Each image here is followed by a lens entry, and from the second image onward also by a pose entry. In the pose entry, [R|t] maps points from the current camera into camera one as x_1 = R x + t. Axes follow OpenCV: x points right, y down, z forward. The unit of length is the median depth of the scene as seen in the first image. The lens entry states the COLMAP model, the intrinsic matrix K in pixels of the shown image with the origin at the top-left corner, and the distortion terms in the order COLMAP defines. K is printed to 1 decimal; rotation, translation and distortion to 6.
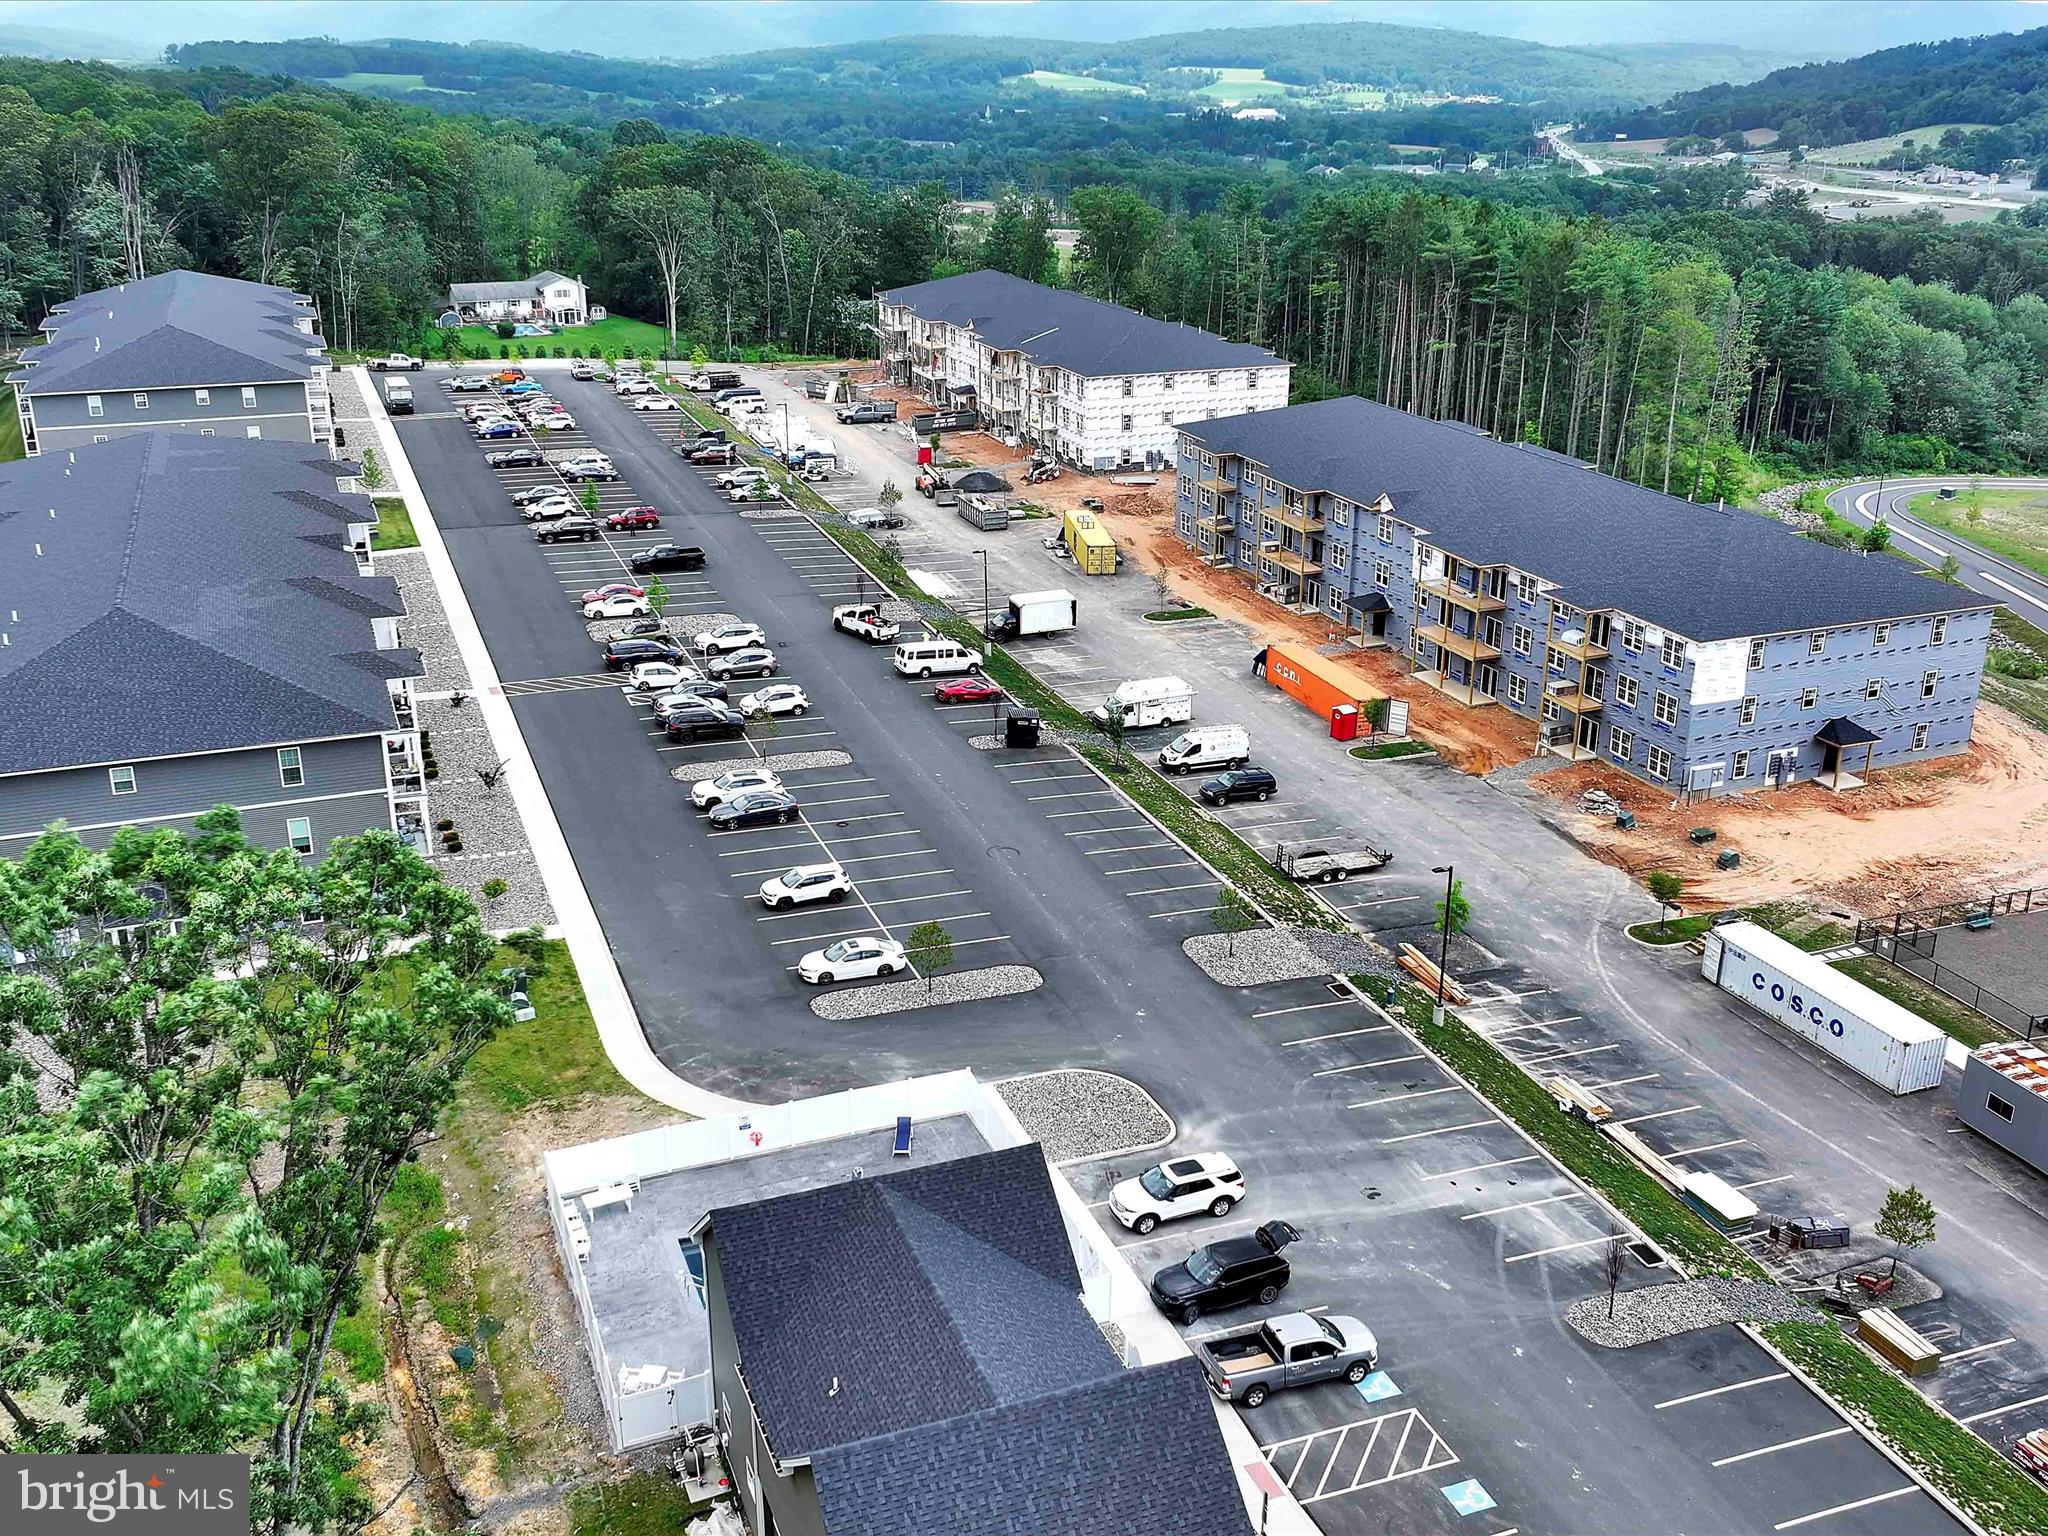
lens RADIAL K [[1913.1, 0, 1028.8], [0, 1913.1, 766.7], [0, 0, 1]] dist [0.005802, 0.000000]
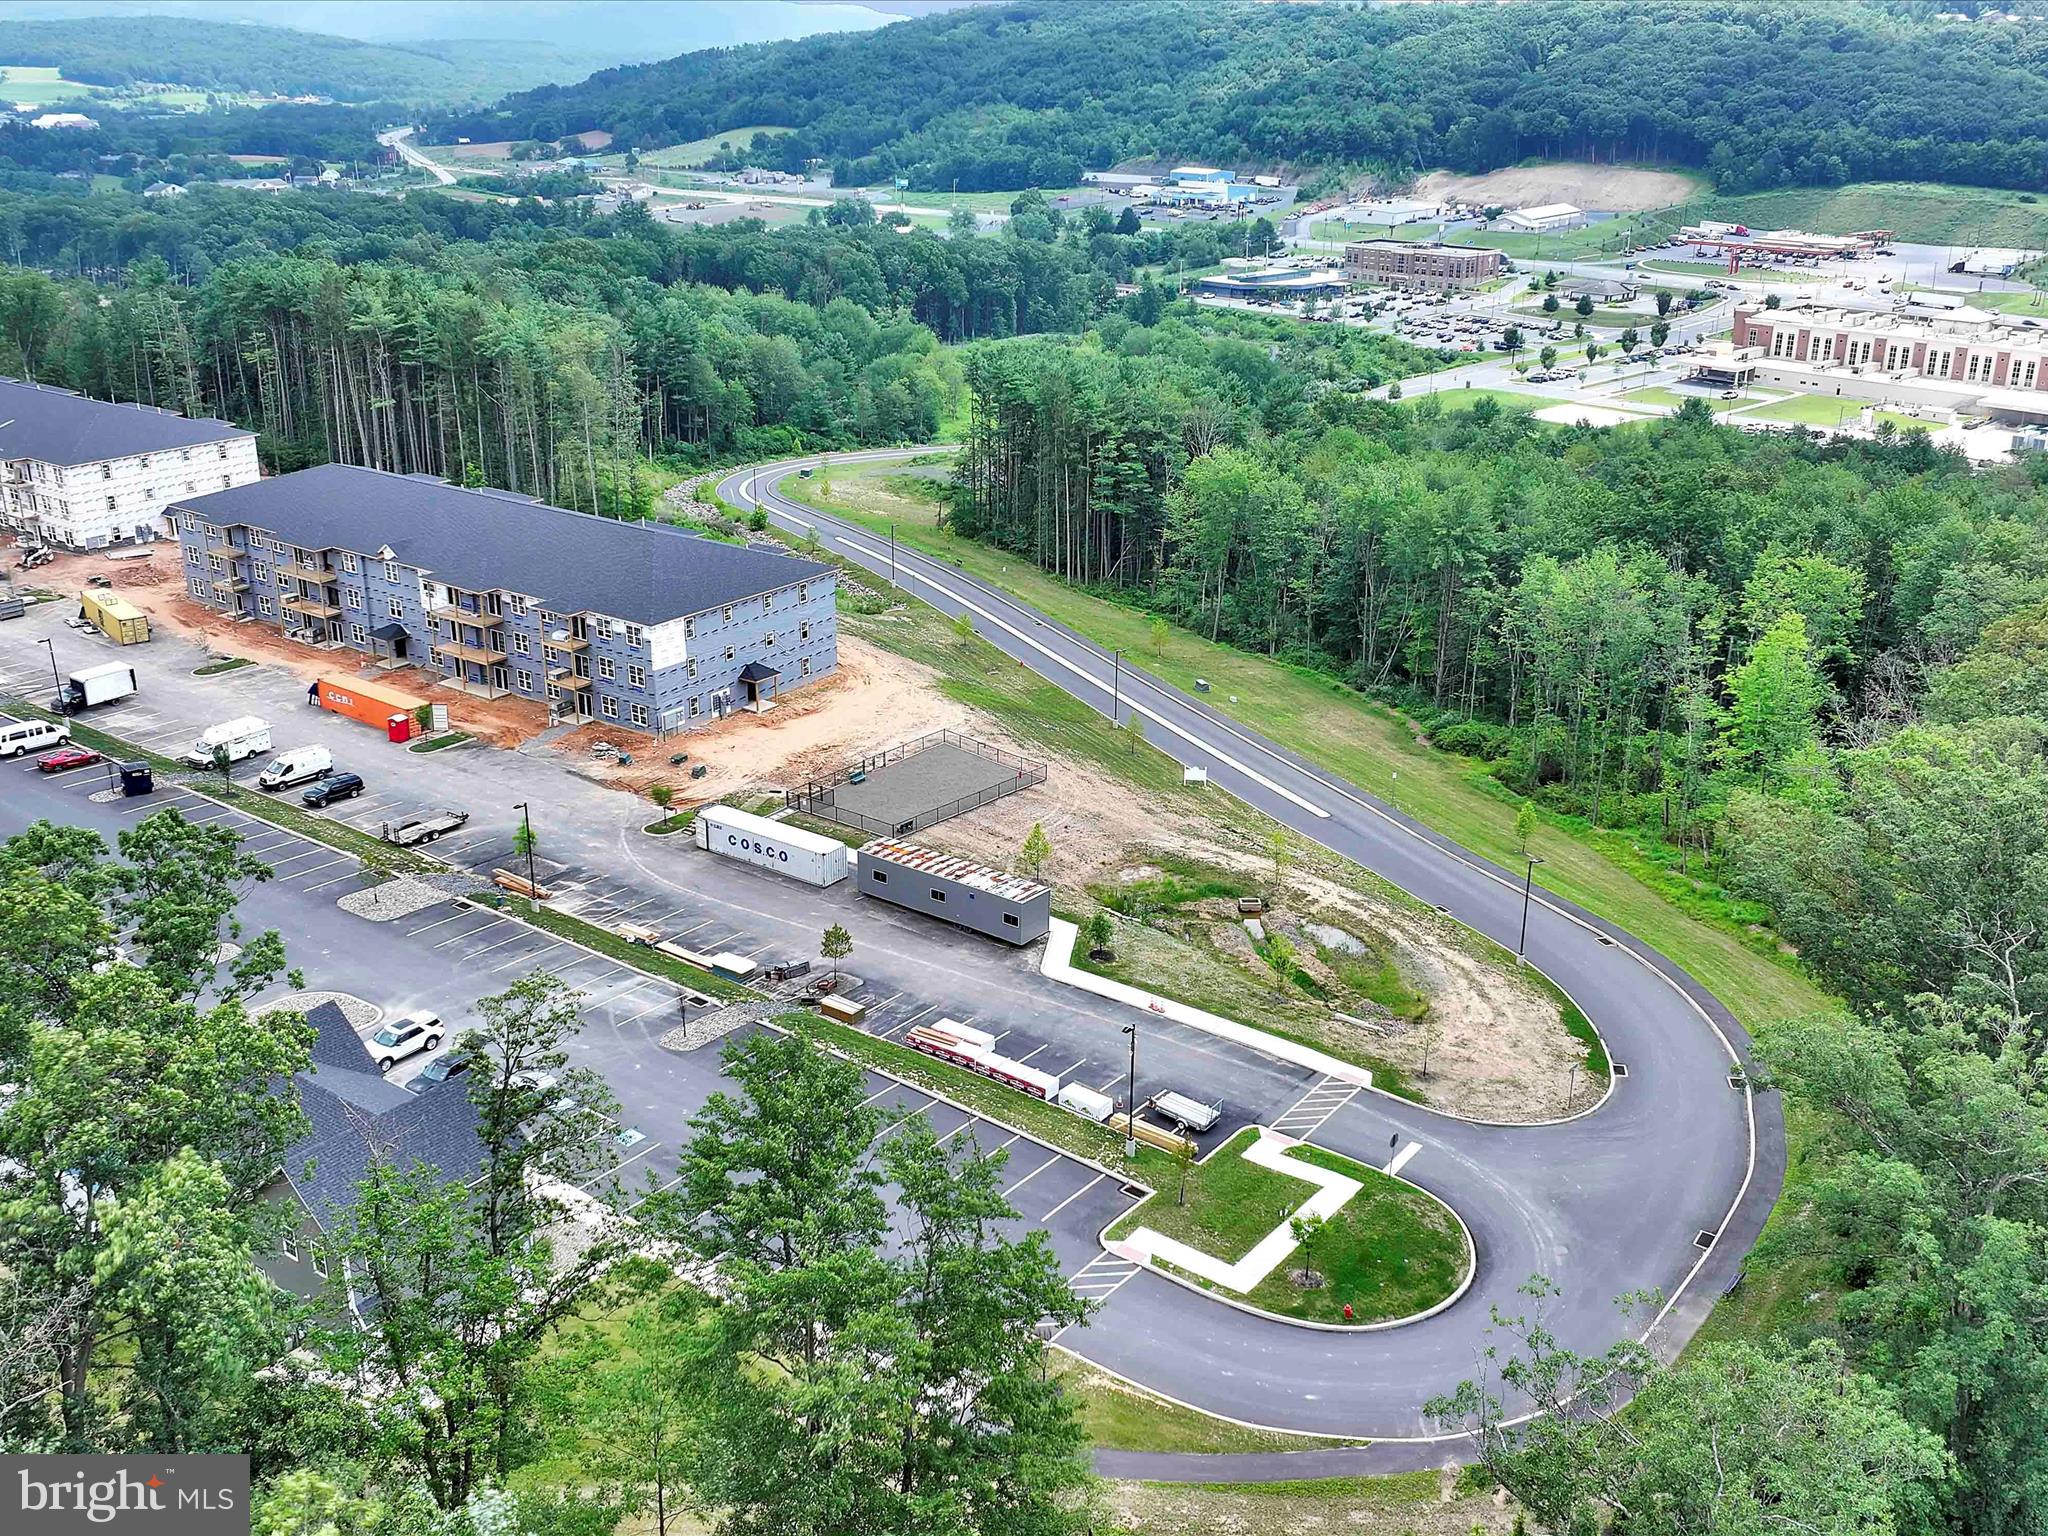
lens RADIAL K [[1913.1, 0, 1036.6], [0, 1913.1, 759.3], [0, 0, 1]] dist [0.005802, 0.000000]
pose [[0.844685, -0.185723, 0.502011, -0.089223], [0.185777, 0.981296, 0.050449, 0.008819], [-0.501990, 0.050649, 0.863389, -0.235030]]
